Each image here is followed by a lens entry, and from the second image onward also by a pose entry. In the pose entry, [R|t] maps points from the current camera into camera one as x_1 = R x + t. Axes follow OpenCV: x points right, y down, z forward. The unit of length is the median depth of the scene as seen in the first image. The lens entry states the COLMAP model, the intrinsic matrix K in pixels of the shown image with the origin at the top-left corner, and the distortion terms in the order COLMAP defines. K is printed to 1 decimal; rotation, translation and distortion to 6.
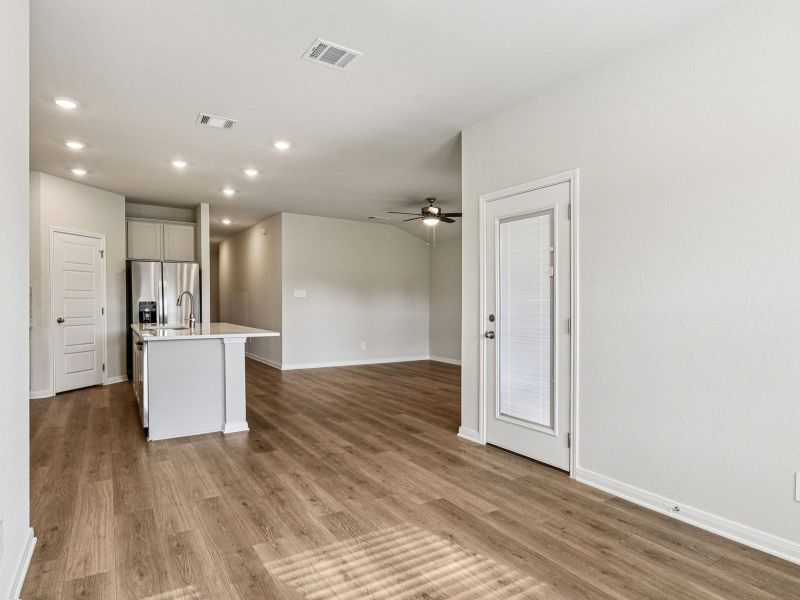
lens RADIAL K [[450.8, 0, 407.7], [0, 450.8, 306.5], [0, 0, 1]] dist [-0.008353, -0.009158]
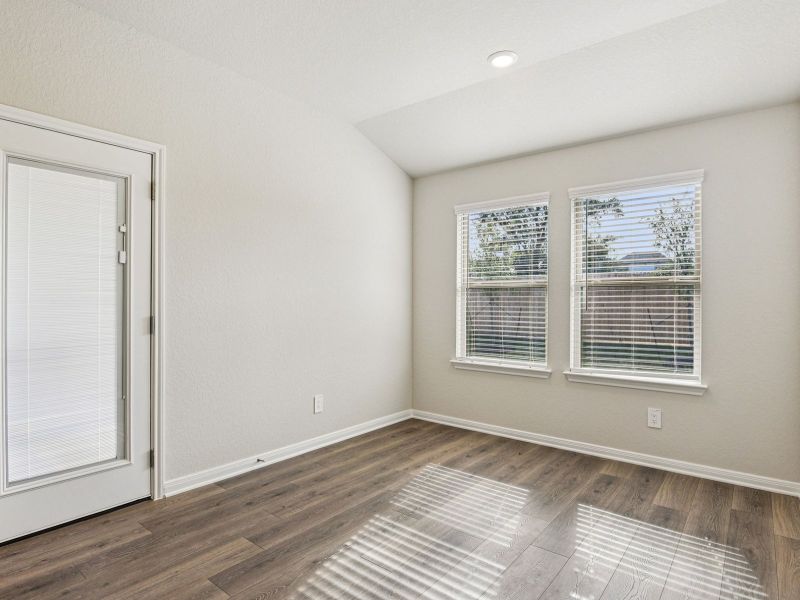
lens RADIAL K [[450.8, 0, 379.4], [0, 450.8, 296.4], [0, 0, 1]] dist [-0.008353, -0.009158]
pose [[-0.280322, 0.006135, 0.959886, -0.799749], [0.001222, 0.999981, -0.006034, -0.005164], [-0.959905, -0.000519, -0.280324, 1.141174]]
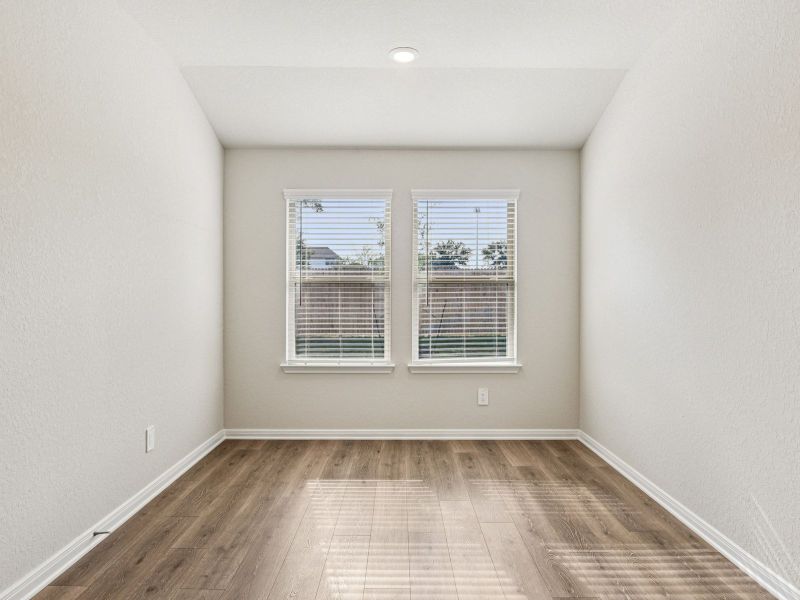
lens RADIAL K [[506.3, 0, 402.5], [0, 506.3, 292.6], [0, 0, 1]] dist [-0.016678, -0.006729]
pose [[-0.830535, -0.000072, 0.556966, -0.472716], [0.000082, 1.000000, 0.000251, -0.014335], [-0.556966, 0.000254, -0.830535, 1.630130]]
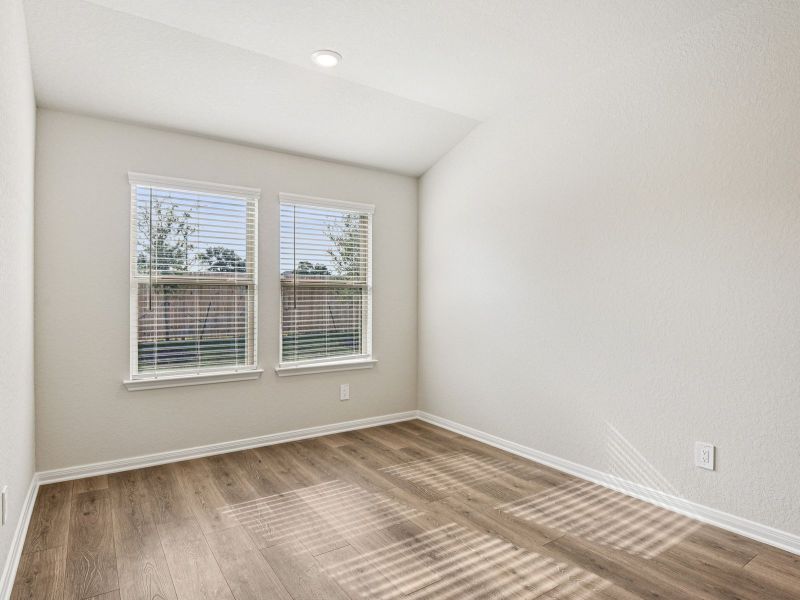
lens RADIAL K [[450.8, 0, 401.2], [0, 450.8, 294.5], [0, 0, 1]] dist [-0.008353, -0.009158]
pose [[-0.999968, -0.004148, -0.006784, 0.108853], [-0.004120, 0.999983, -0.004113, -0.013093], [0.006801, -0.004085, -0.999969, 1.718826]]
